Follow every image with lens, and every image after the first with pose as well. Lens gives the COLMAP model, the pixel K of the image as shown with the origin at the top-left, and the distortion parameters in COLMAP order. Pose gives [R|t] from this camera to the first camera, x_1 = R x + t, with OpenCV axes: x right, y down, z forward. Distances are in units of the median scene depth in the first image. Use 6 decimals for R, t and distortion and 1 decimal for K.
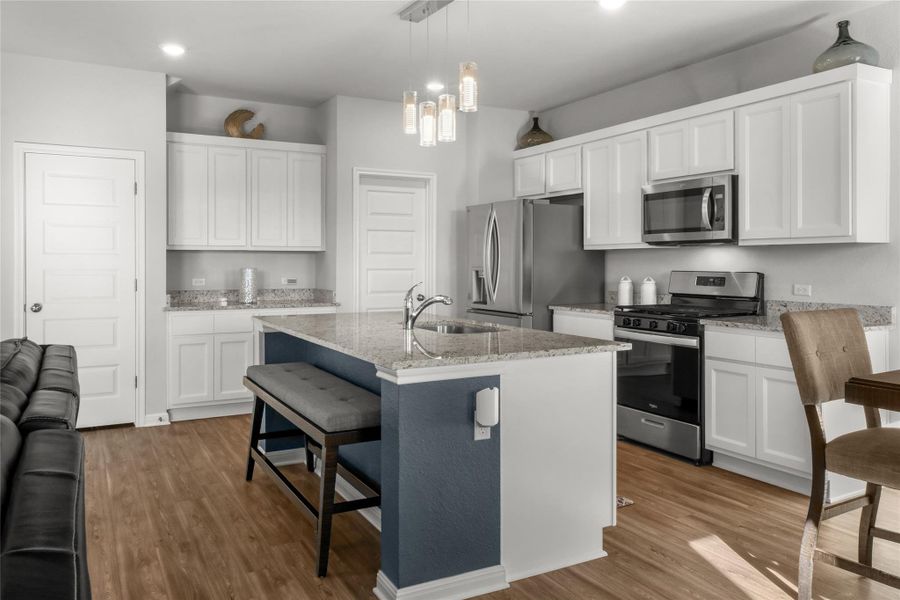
lens RADIAL K [[672.7, 0, 449.8], [0, 672.7, 267.9], [0, 0, 1]] dist [-0.005260, 0.017927]
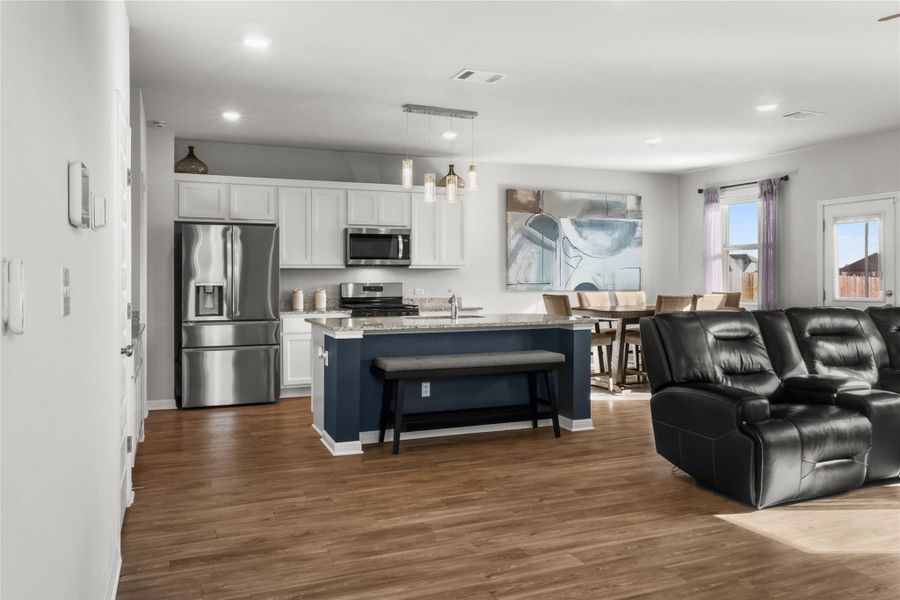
lens RADIAL K [[672.7, 0, 455.3], [0, 672.7, 289.1], [0, 0, 1]] dist [-0.005260, 0.017927]
pose [[0.112357, -0.017635, 0.993511, -1.049216], [0.009833, 0.999813, 0.016635, -0.004698], [-0.993619, 0.007900, 0.112510, 0.515672]]
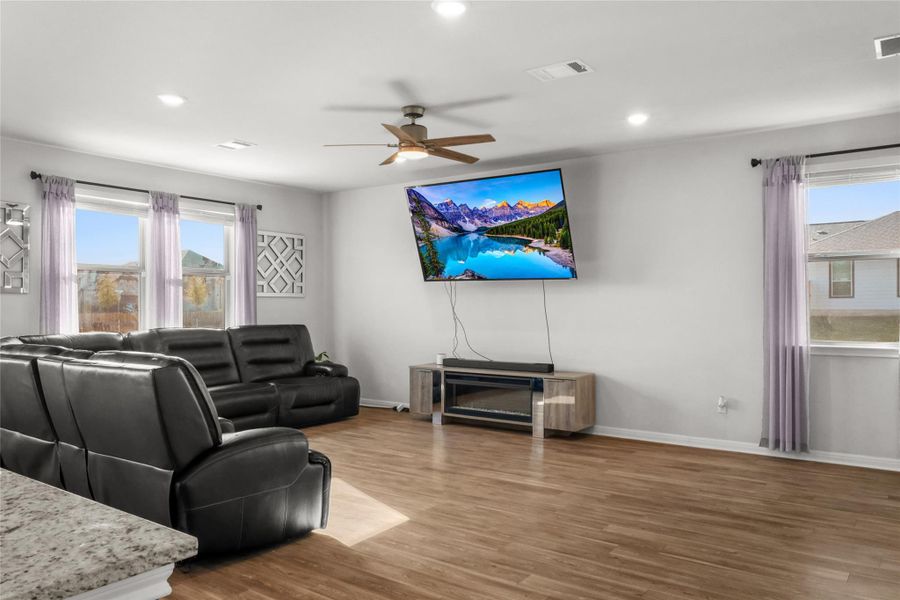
lens RADIAL K [[672.7, 0, 452.4], [0, 672.7, 303.1], [0, 0, 1]] dist [-0.005260, 0.017927]
pose [[-0.908942, -0.000167, -0.416922, -0.218890], [-0.000619, 0.999999, 0.000951, -0.006403], [0.416921, 0.001122, -0.908942, 0.960851]]
